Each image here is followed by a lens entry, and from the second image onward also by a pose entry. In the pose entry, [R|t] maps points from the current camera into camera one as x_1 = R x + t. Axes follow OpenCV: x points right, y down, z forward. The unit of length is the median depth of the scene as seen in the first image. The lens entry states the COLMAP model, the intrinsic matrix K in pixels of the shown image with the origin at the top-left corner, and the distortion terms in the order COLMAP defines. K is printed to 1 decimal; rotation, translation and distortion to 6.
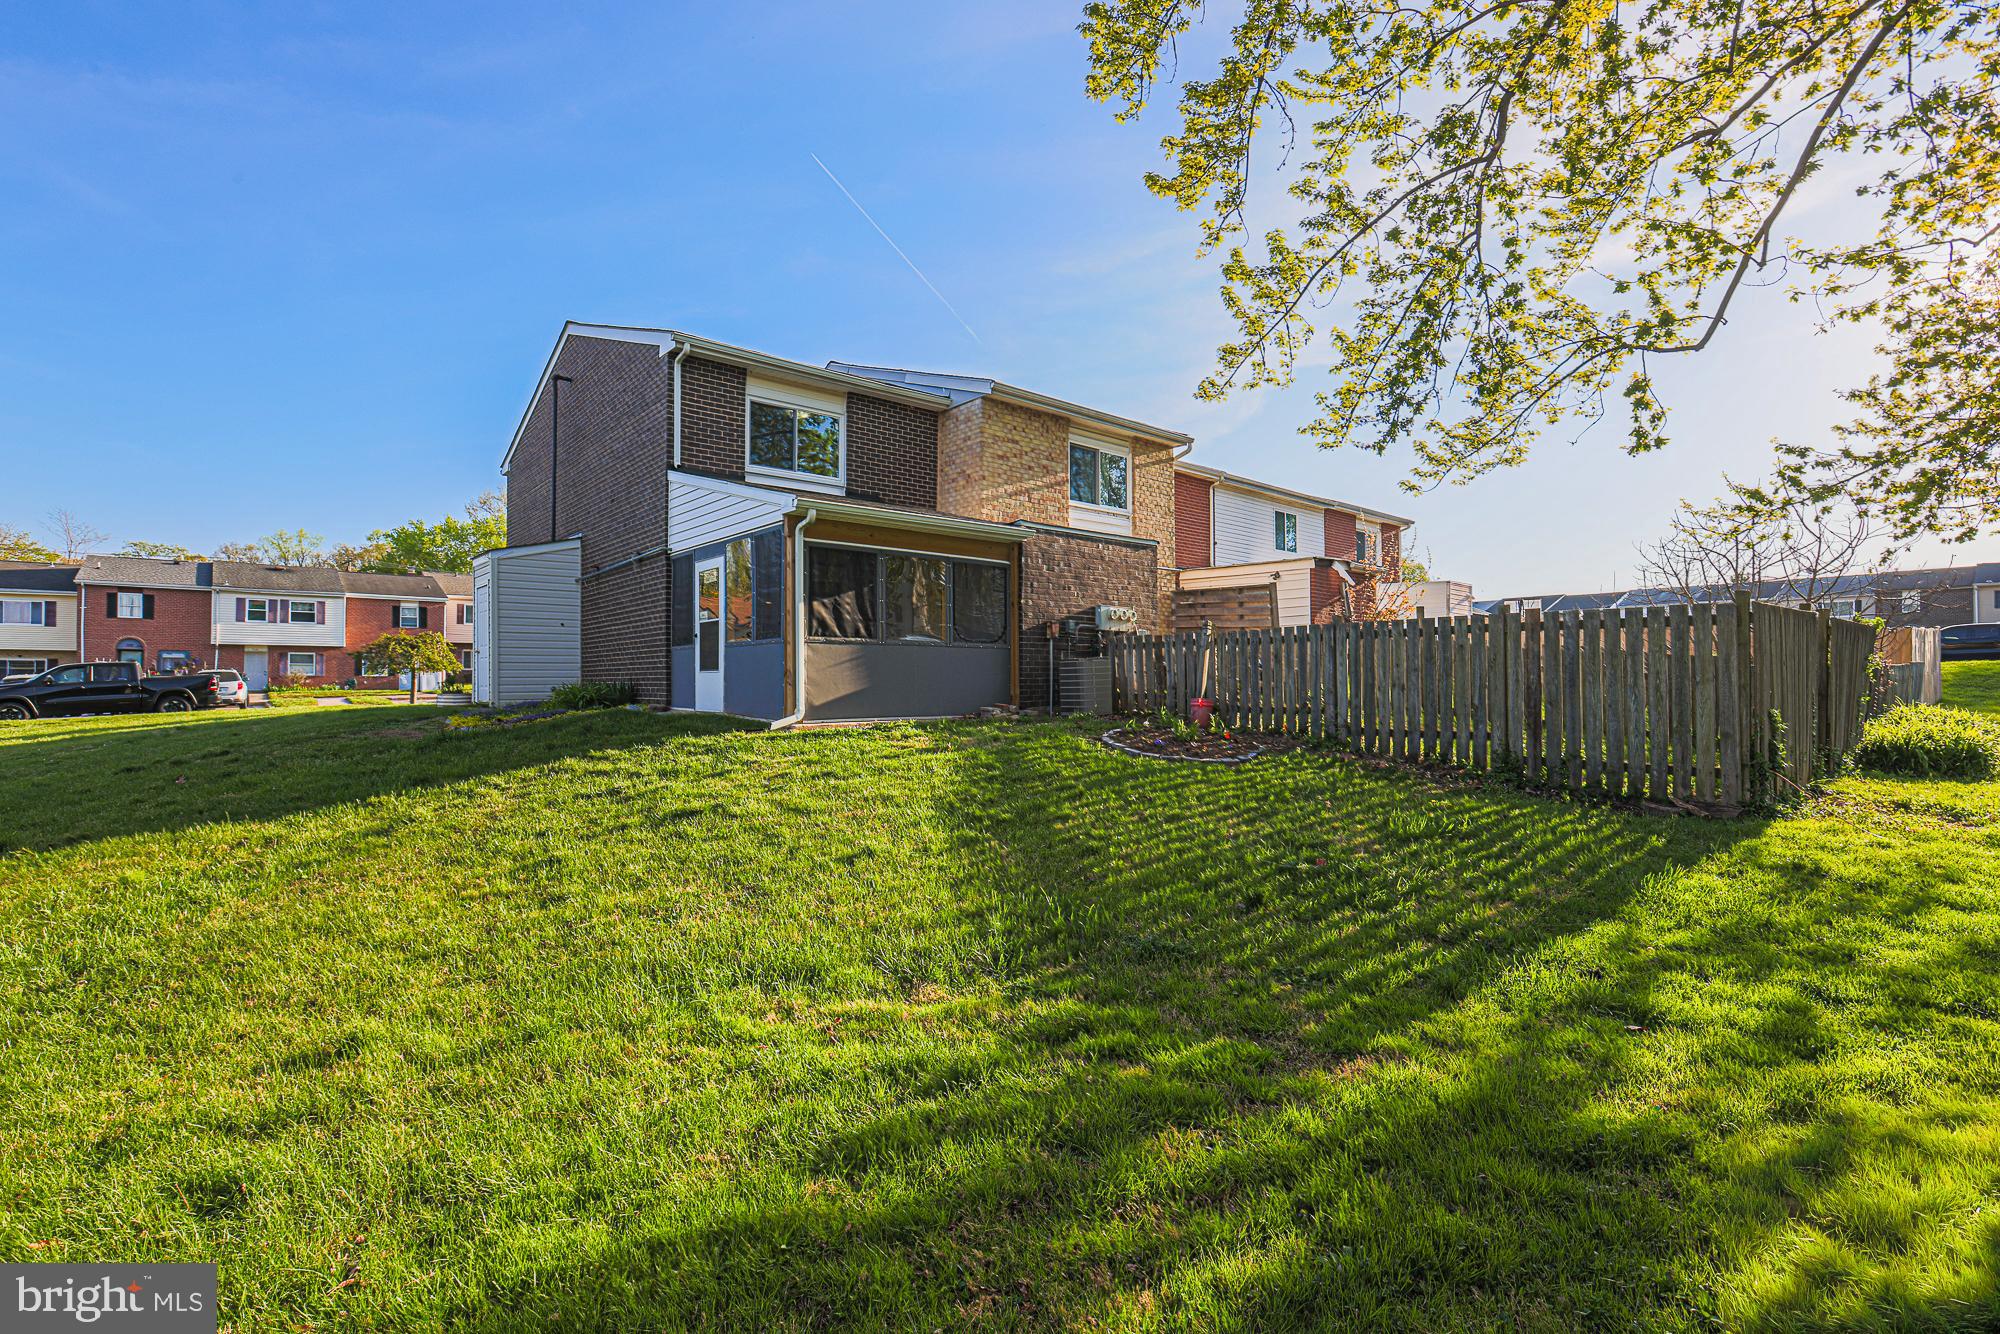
lens RADIAL K [[934.9, 0, 1000.0], [0, 934.9, 667.0], [0, 0, 1]] dist [-0.061839, 0.028532]
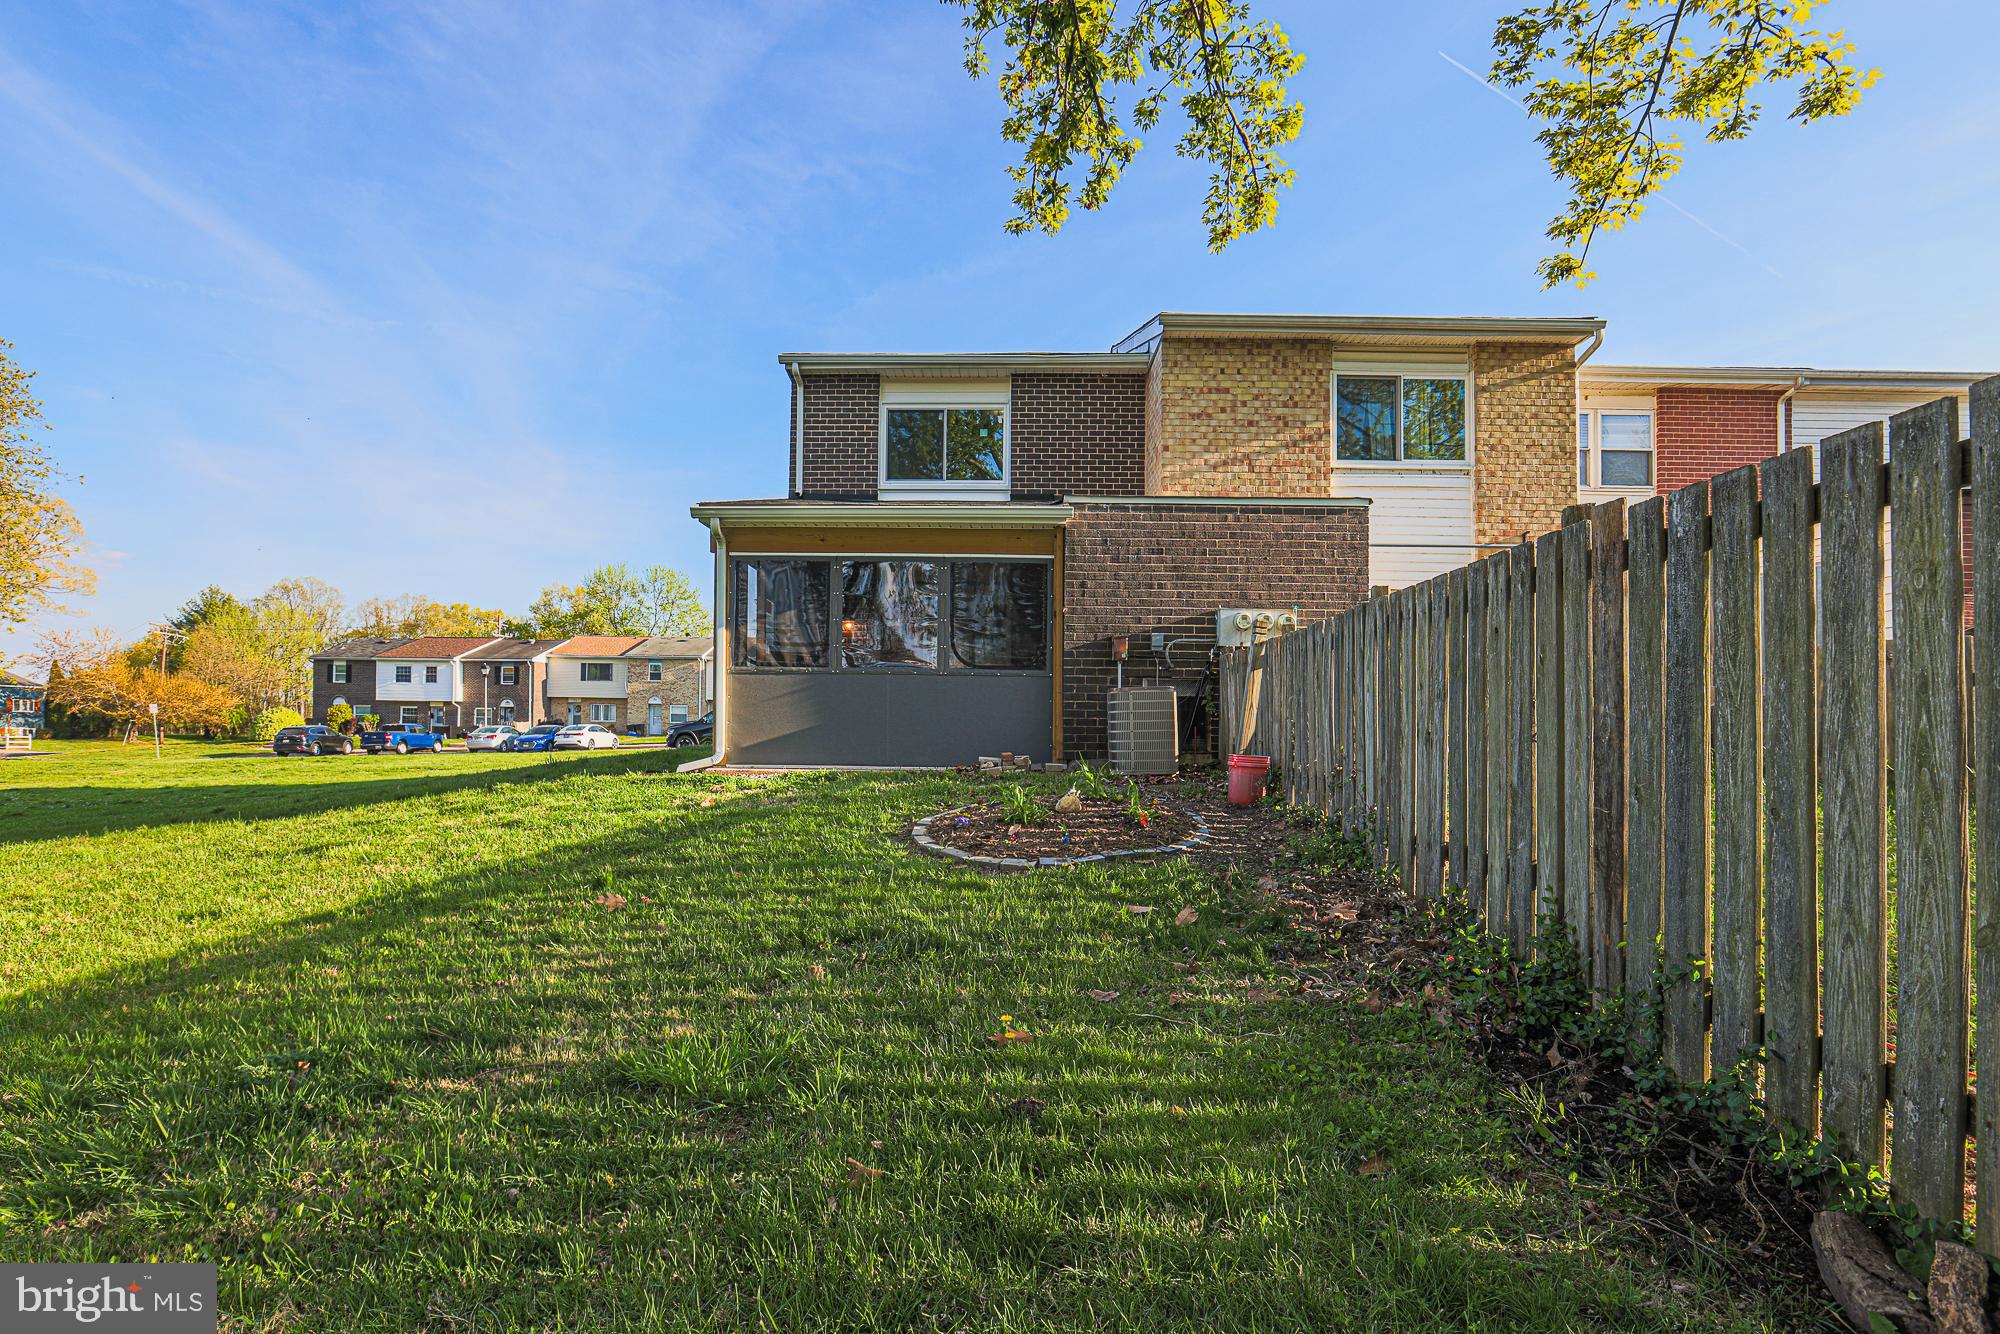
lens RADIAL K [[931.2, 0, 1000.7], [0, 931.2, 735.3], [0, 0, 1]] dist [-0.031129, 0.016985]
pose [[0.748038, 0.015694, -0.663470, 0.385376], [0.000119, 0.999717, 0.023783, 0.007352], [0.663656, -0.017869, 0.747824, 0.365008]]
